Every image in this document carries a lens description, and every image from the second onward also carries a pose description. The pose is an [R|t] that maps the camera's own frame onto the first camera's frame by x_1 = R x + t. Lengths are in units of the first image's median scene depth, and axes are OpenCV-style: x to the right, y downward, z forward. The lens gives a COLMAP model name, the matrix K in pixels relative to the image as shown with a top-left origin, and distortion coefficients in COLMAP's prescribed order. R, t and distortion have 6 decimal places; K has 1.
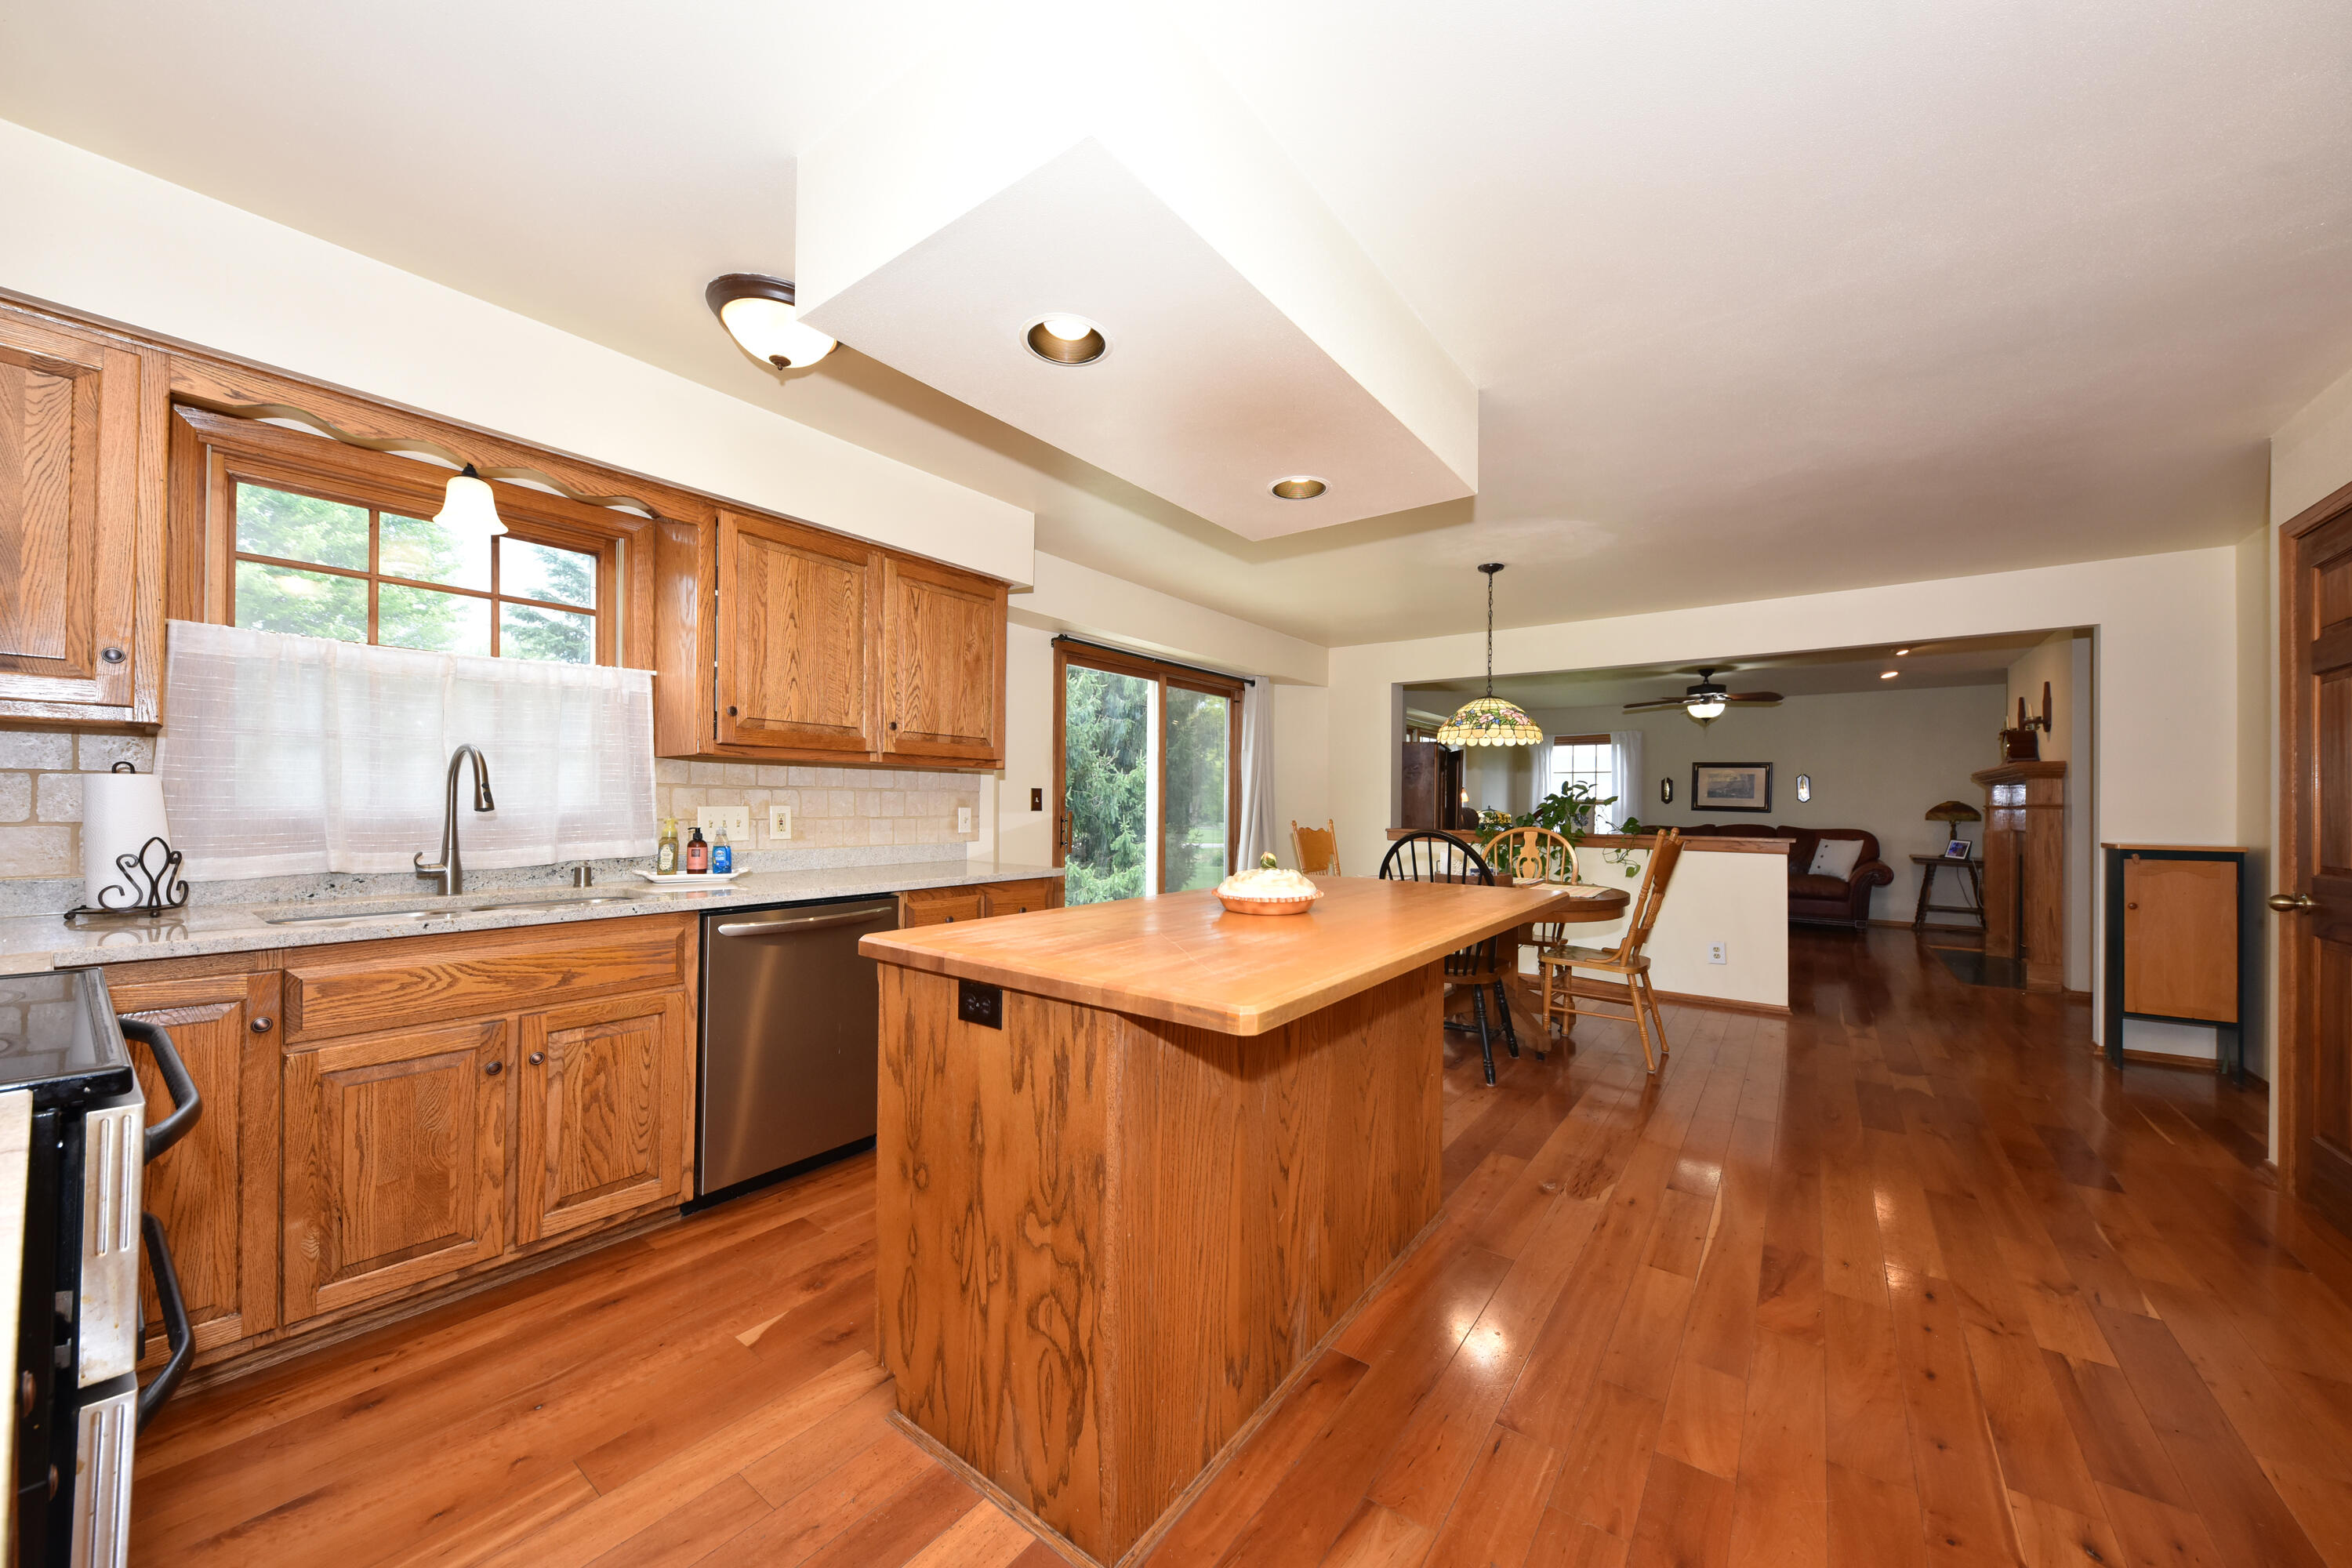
lens RADIAL K [[835.5, 0, 1182.8], [0, 835.5, 802.2], [0, 0, 1]] dist [0.006538, -0.000015]
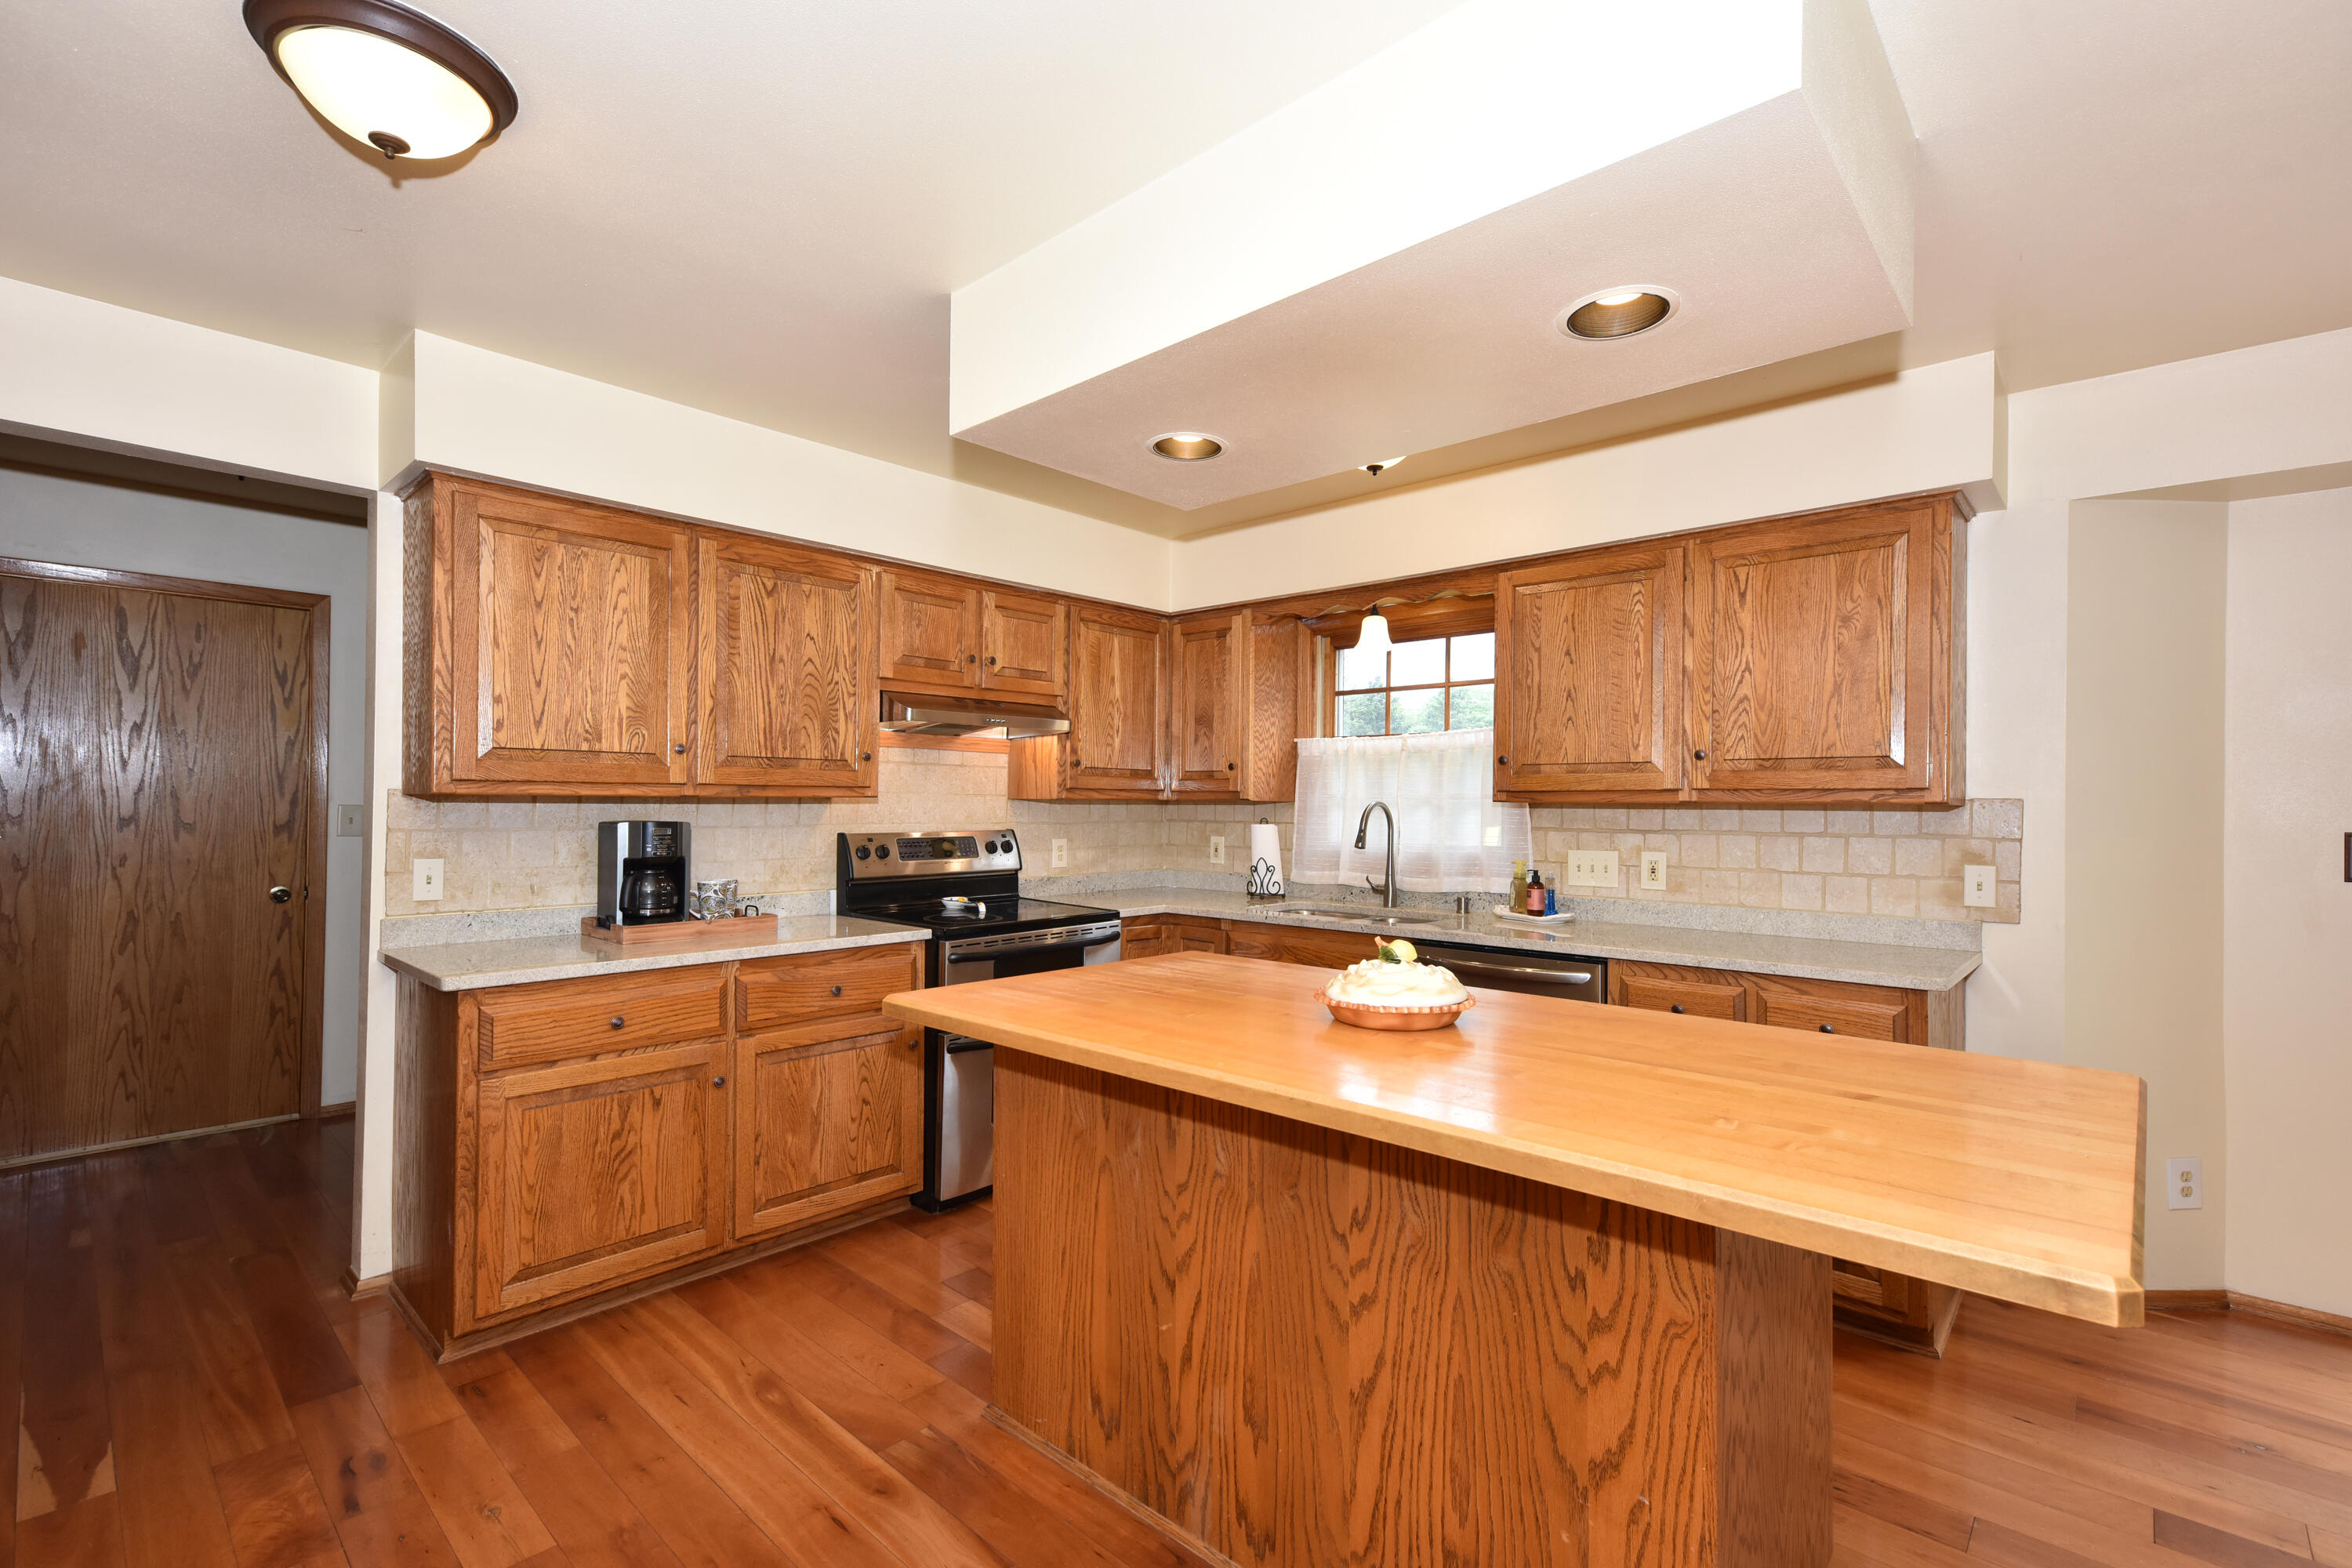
lens RADIAL K [[1042.9, 0, 1184.9], [0, 1042.9, 797.2], [0, 0, 1]] dist [0.002054, 0.000057]
pose [[-0.099006, -0.020497, -0.994876, 0.701468], [-0.009398, 0.999763, -0.019662, -0.028458], [0.995043, 0.007403, -0.099175, 0.638600]]
